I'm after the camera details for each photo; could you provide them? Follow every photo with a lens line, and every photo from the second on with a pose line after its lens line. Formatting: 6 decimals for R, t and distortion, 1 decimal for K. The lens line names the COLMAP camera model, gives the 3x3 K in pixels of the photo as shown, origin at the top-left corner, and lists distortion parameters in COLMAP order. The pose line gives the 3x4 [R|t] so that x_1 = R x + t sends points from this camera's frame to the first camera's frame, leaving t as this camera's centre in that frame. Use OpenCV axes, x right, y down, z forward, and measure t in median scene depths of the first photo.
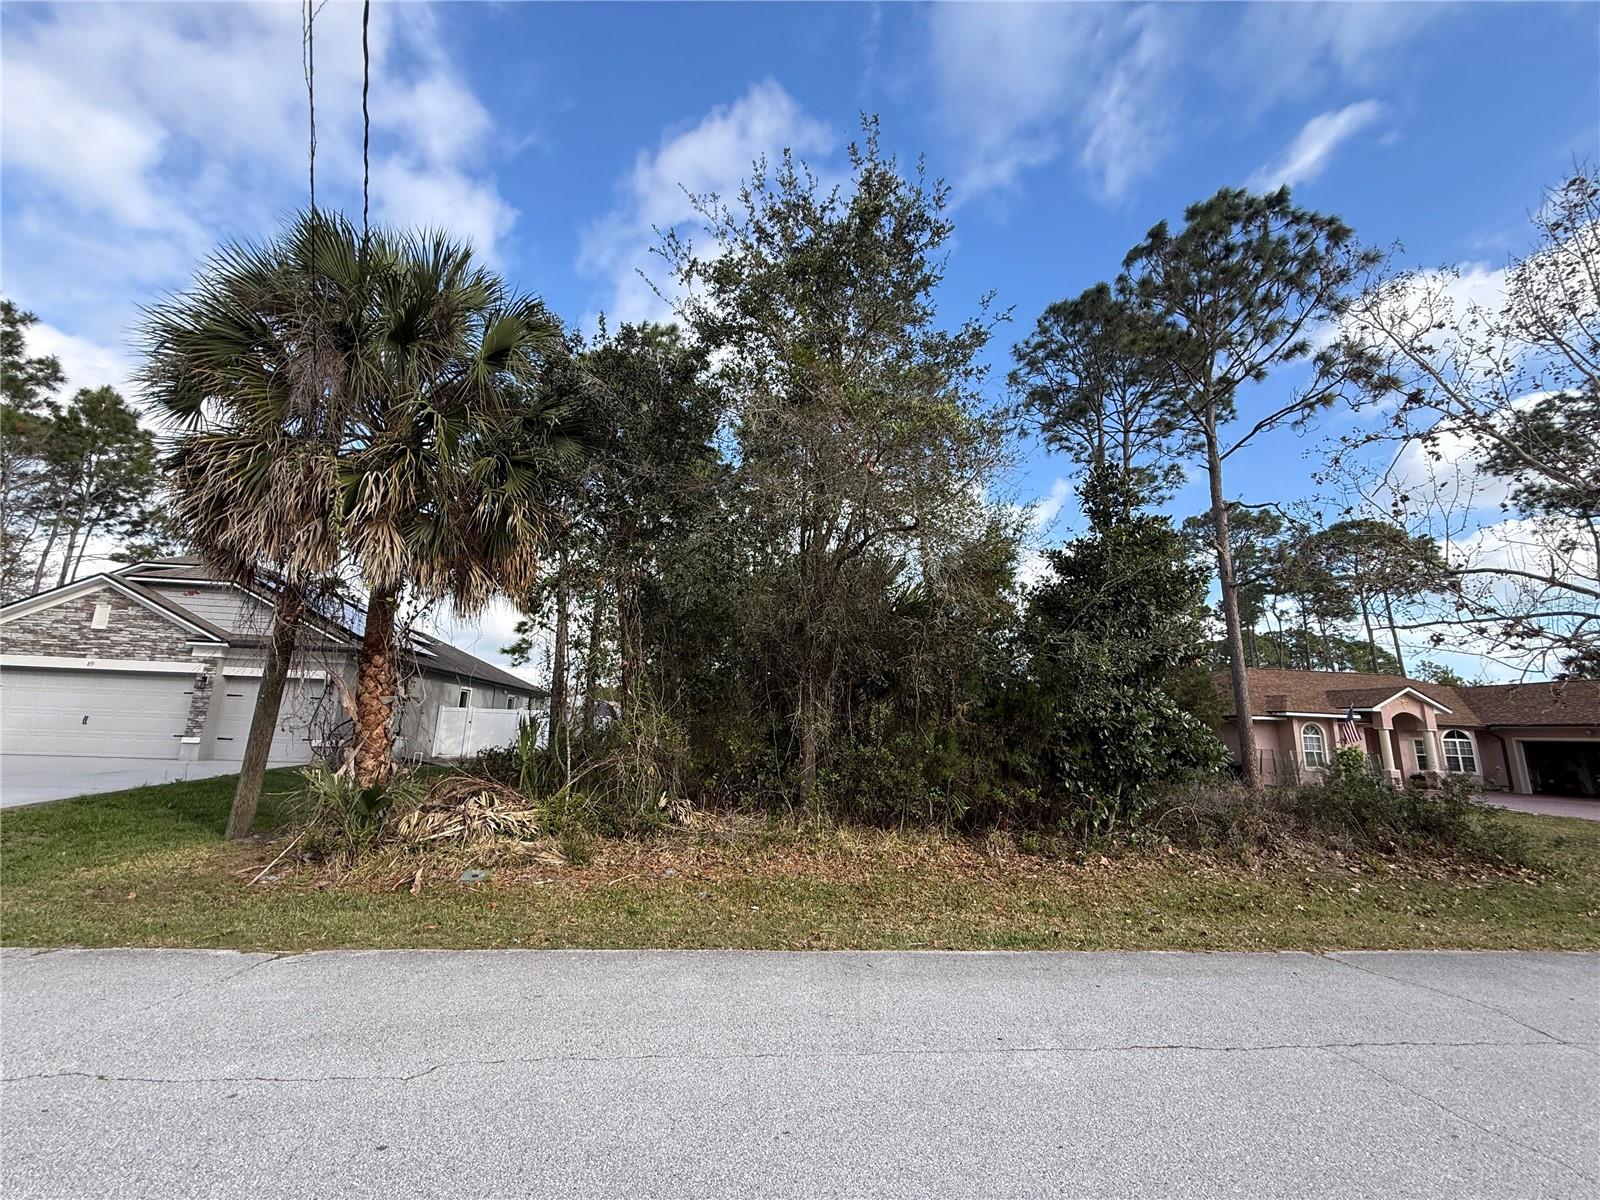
lens RADIAL K [[654.9, 0, 800.0], [0, 654.9, 600.0], [0, 0, 1]] dist [0.011282, -0.000082]
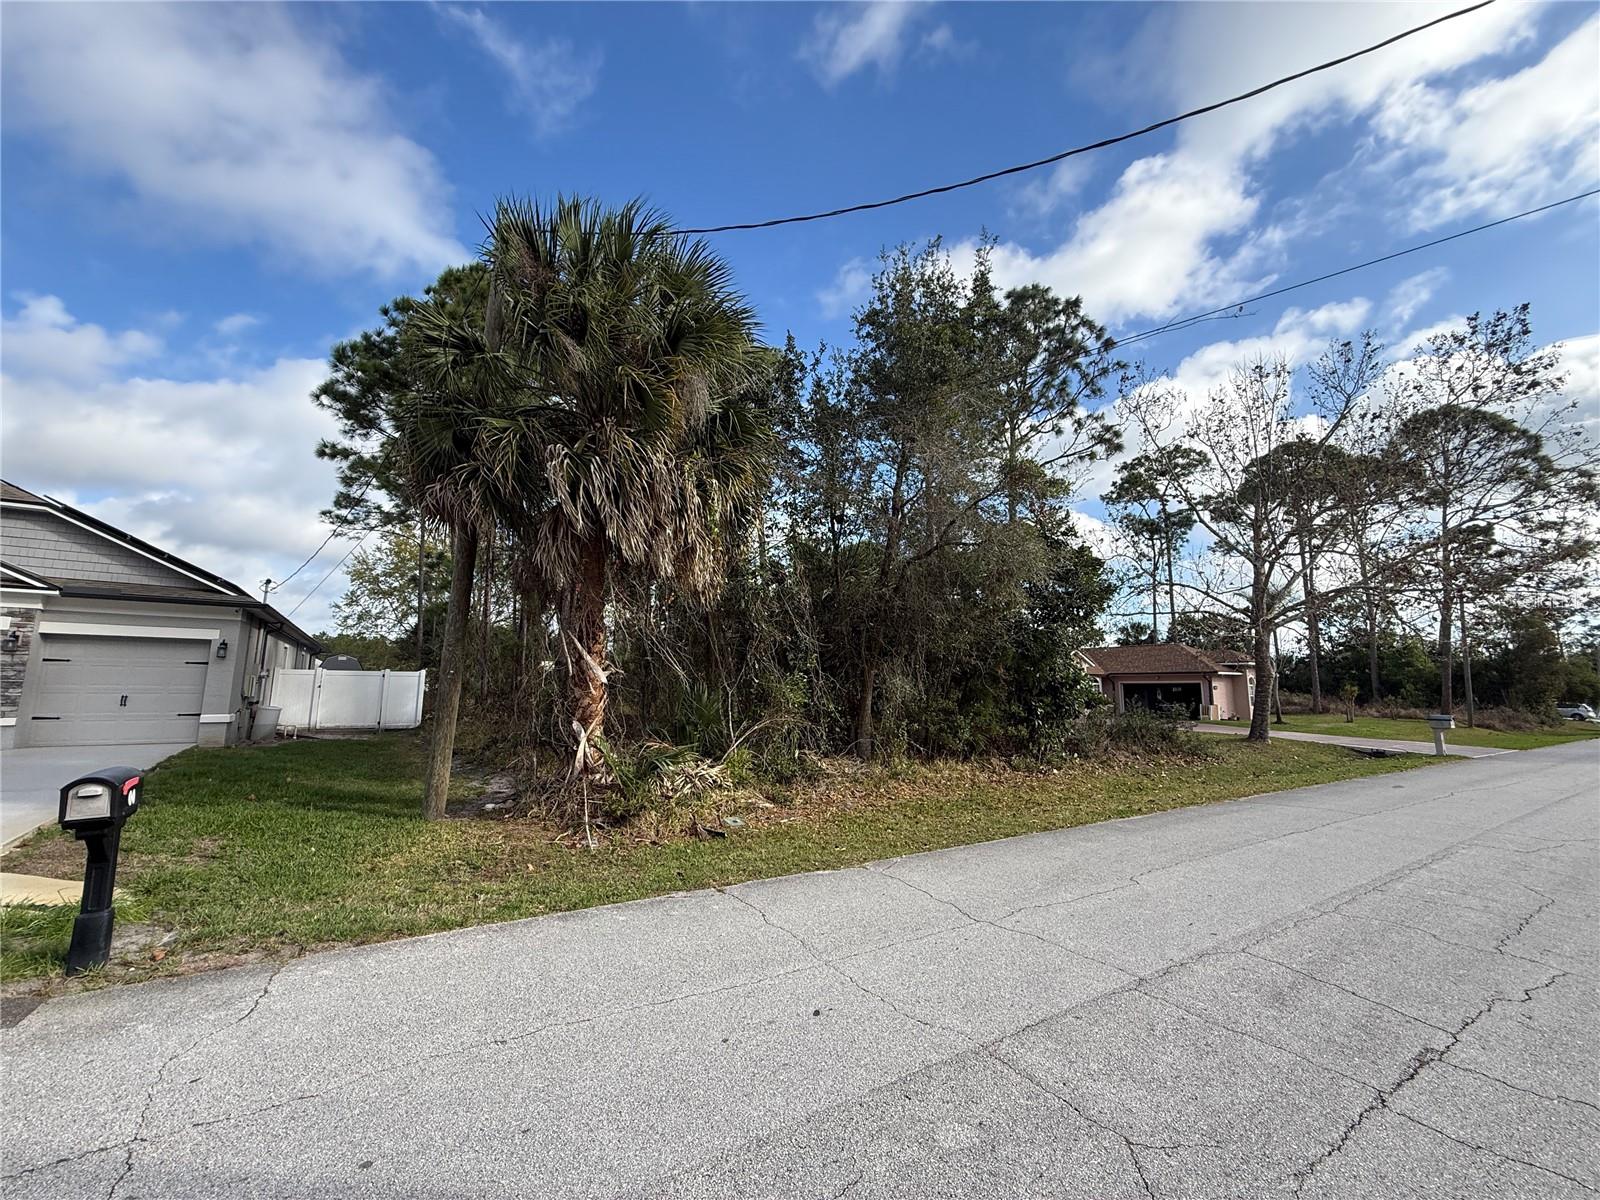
lens RADIAL K [[673.6, 0, 800.0], [0, 673.6, 600.0], [0, 0, 1]] dist [0.012082, -0.000046]
pose [[0.885911, 0.038710, 0.462237, -0.424044], [-0.075348, 0.995286, 0.061060, -0.029495], [-0.457695, -0.088922, 0.884651, -0.050859]]
